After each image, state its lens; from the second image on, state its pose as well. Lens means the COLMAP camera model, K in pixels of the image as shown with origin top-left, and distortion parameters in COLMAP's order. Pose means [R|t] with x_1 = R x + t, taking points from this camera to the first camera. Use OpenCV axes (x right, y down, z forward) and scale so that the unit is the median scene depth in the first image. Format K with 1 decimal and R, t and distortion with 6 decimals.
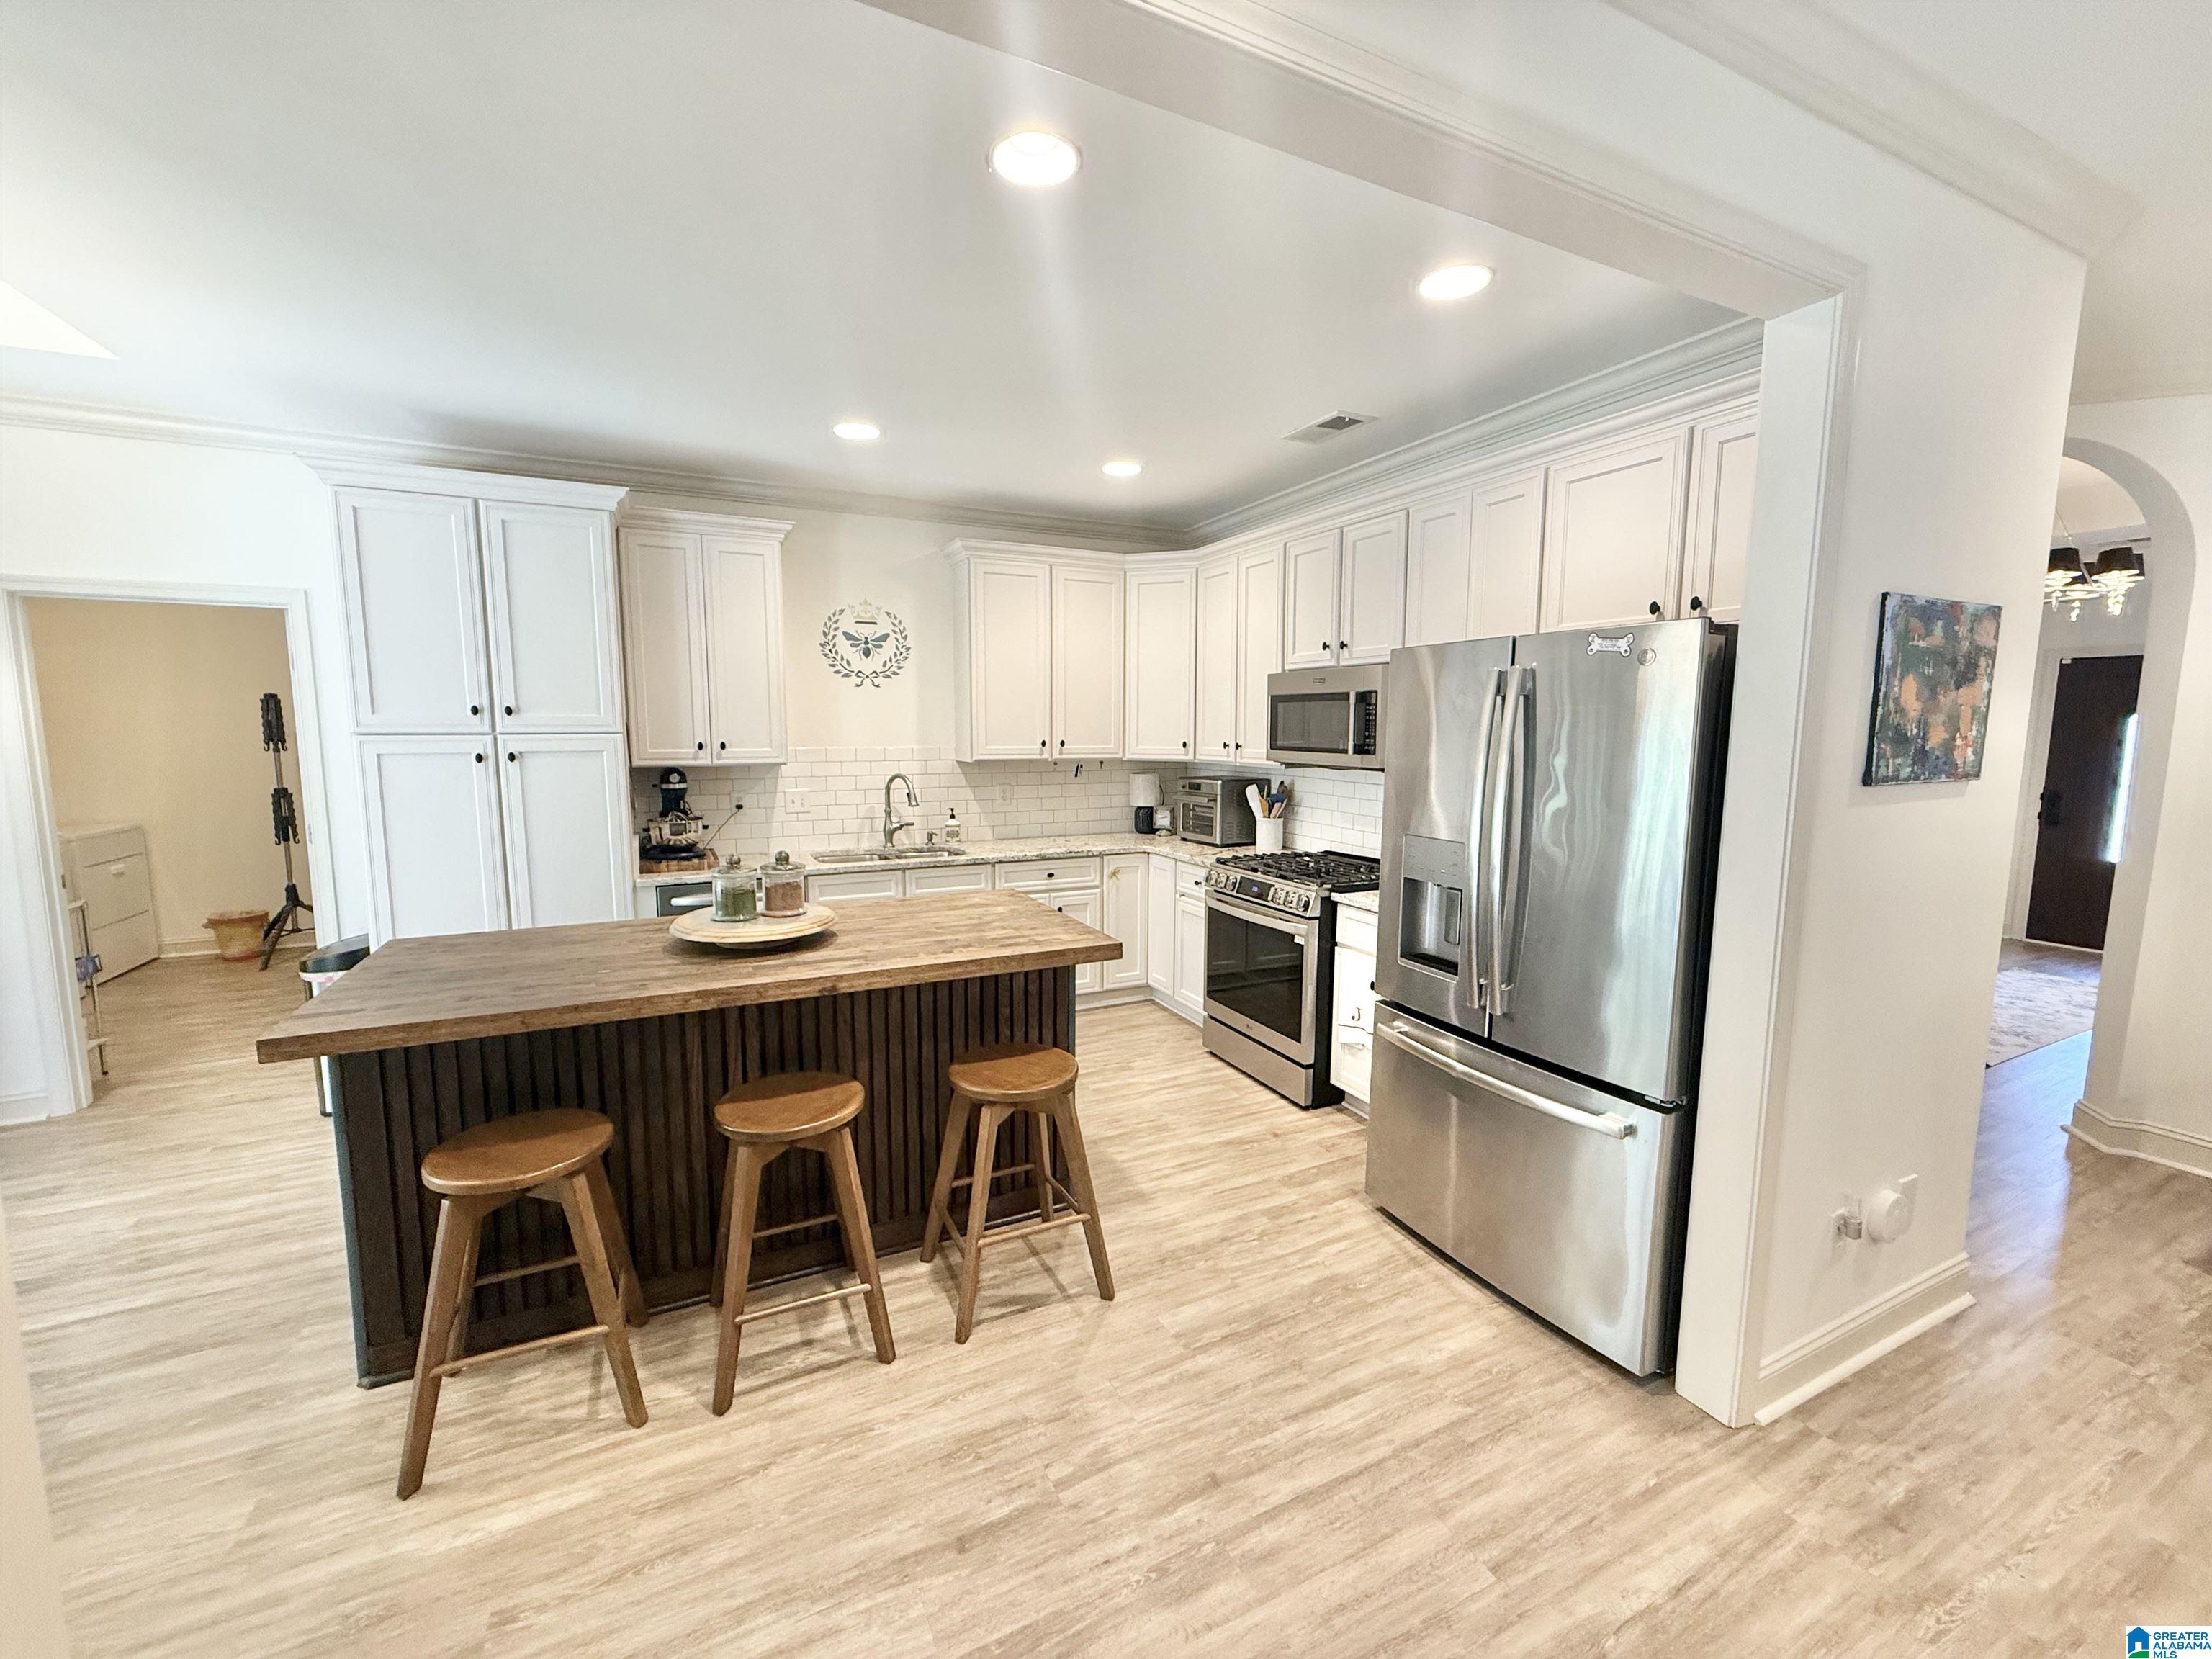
lens RADIAL K [[888.3, 0, 1097.2], [0, 888.3, 829.4], [0, 0, 1]] dist [0.001675, -0.000064]
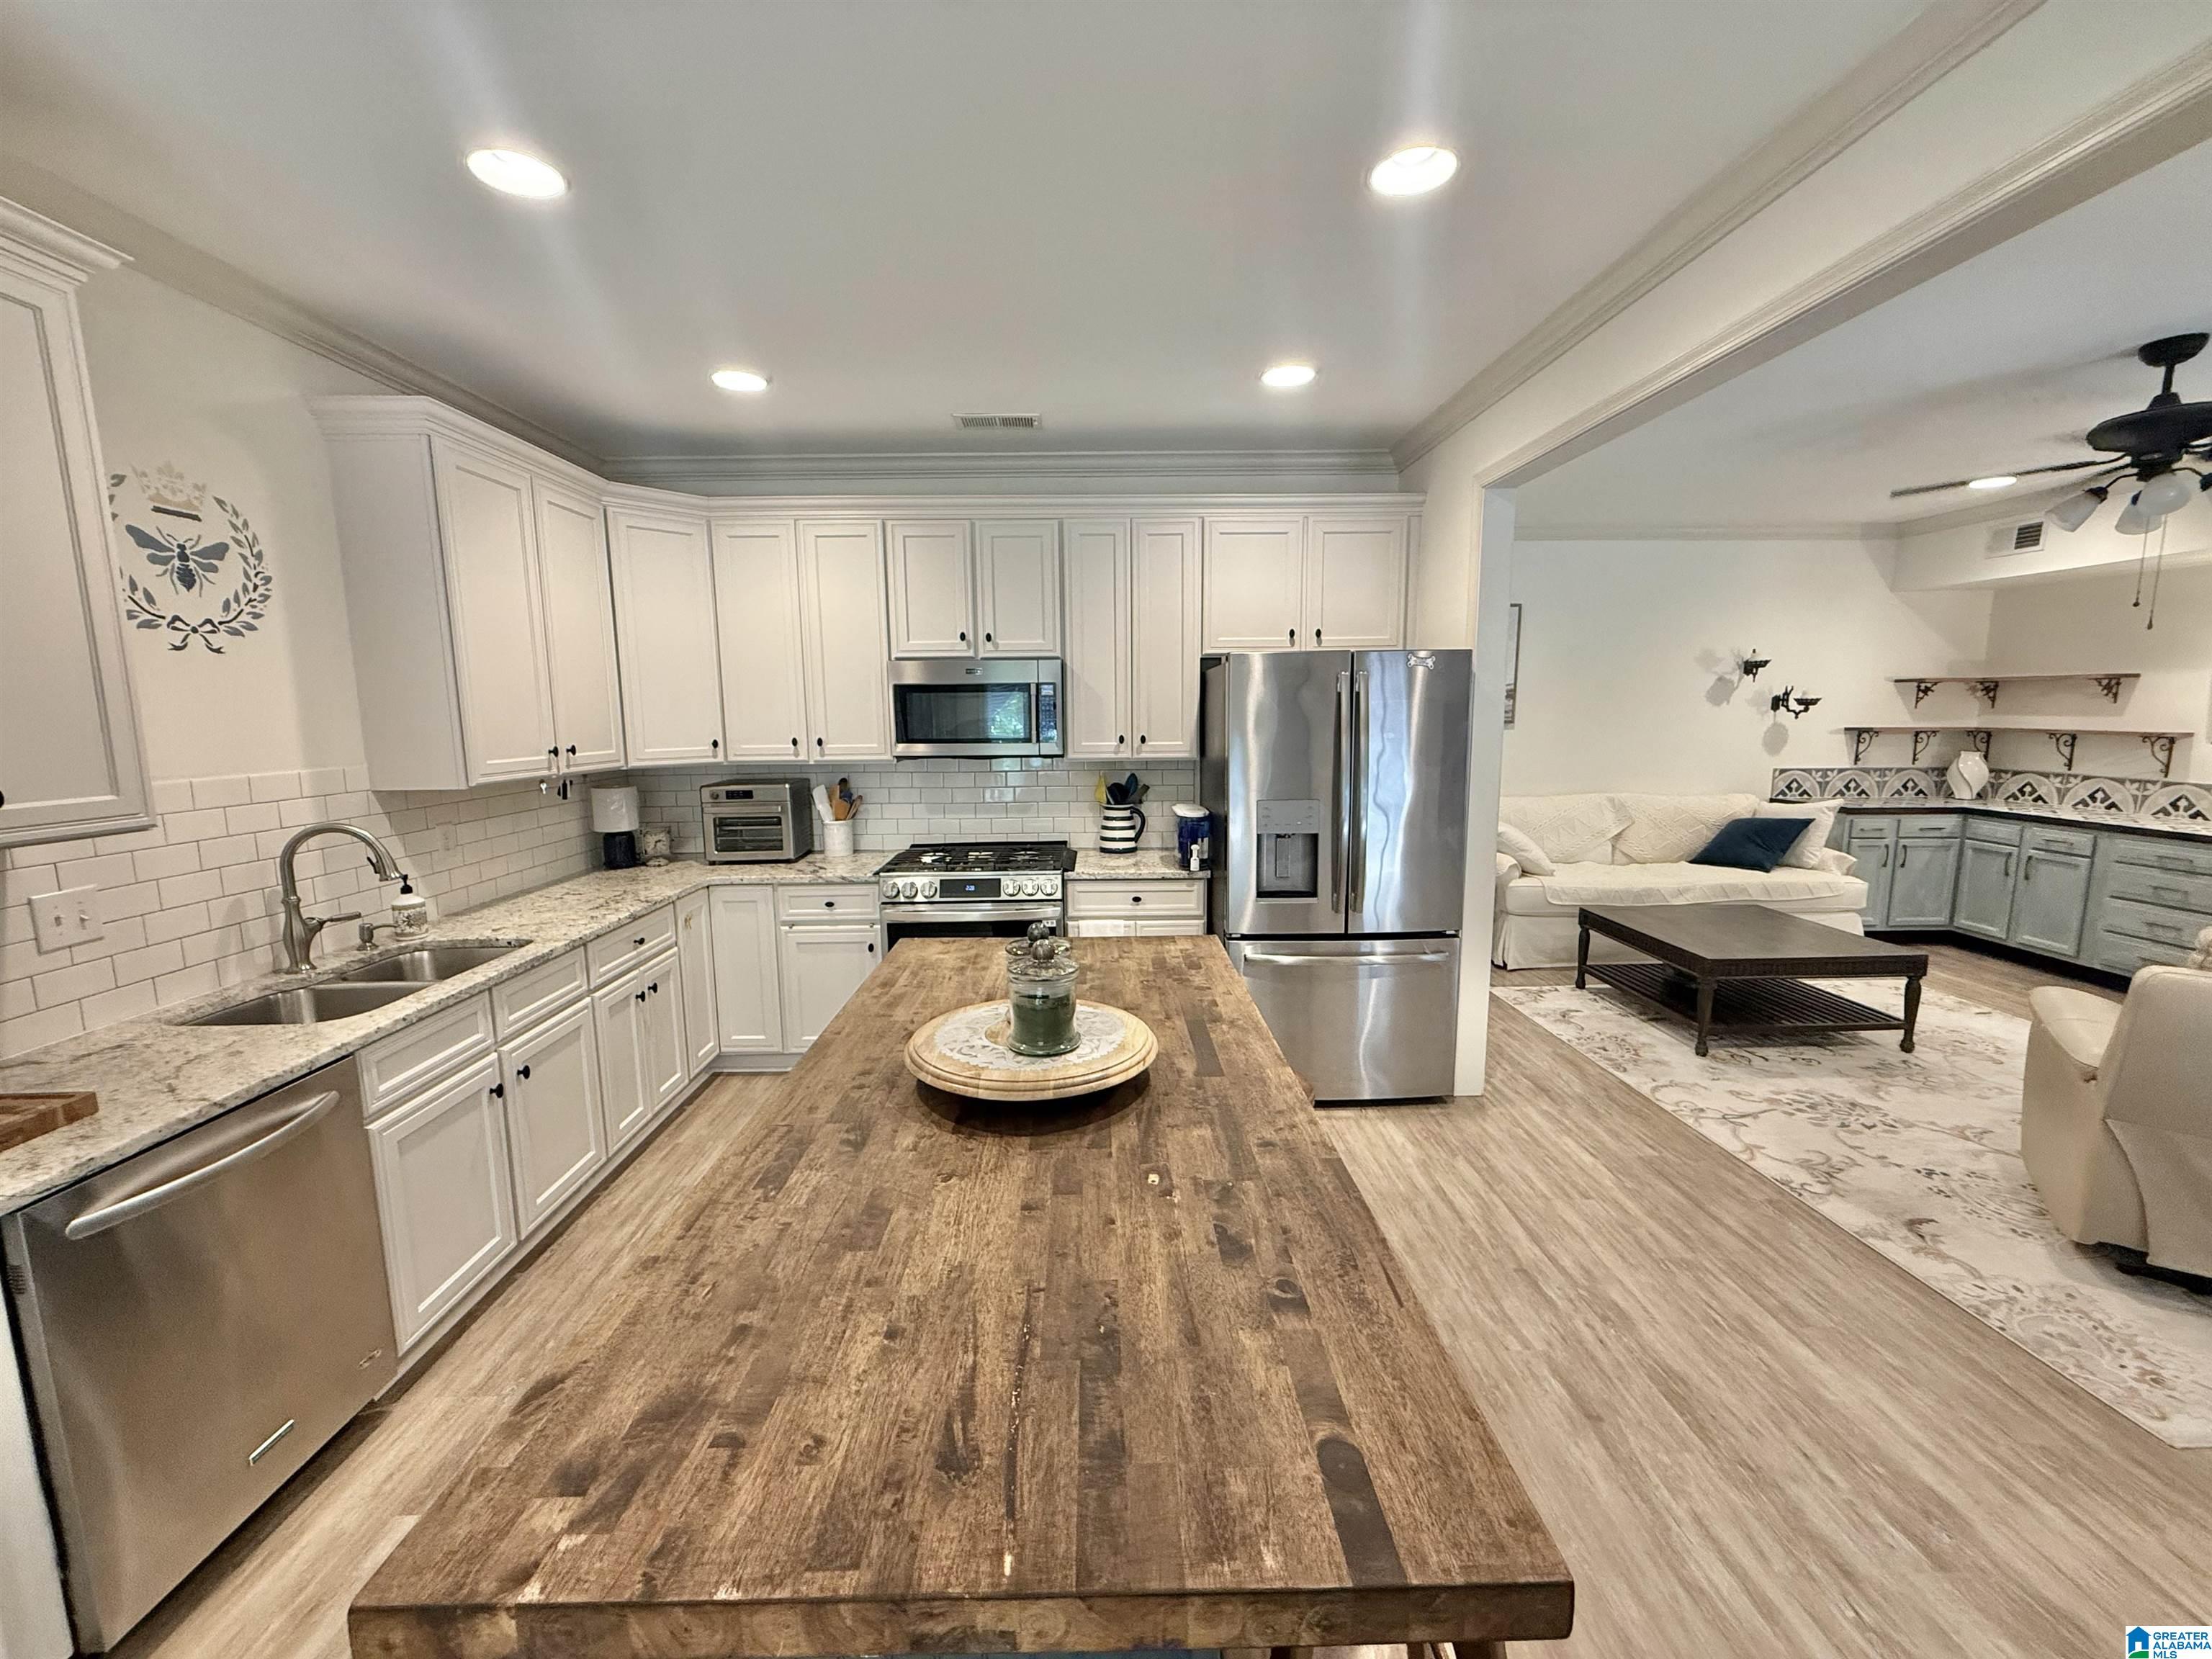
lens RADIAL K [[888.3, 0, 1100.9], [0, 888.3, 826.5], [0, 0, 1]] dist [0.001675, -0.000064]
pose [[0.418969, -0.129490, 0.898720, -0.497452], [0.118577, 0.989105, 0.087234, -0.052706], [-0.900224, 0.070019, 0.429759, 0.370749]]
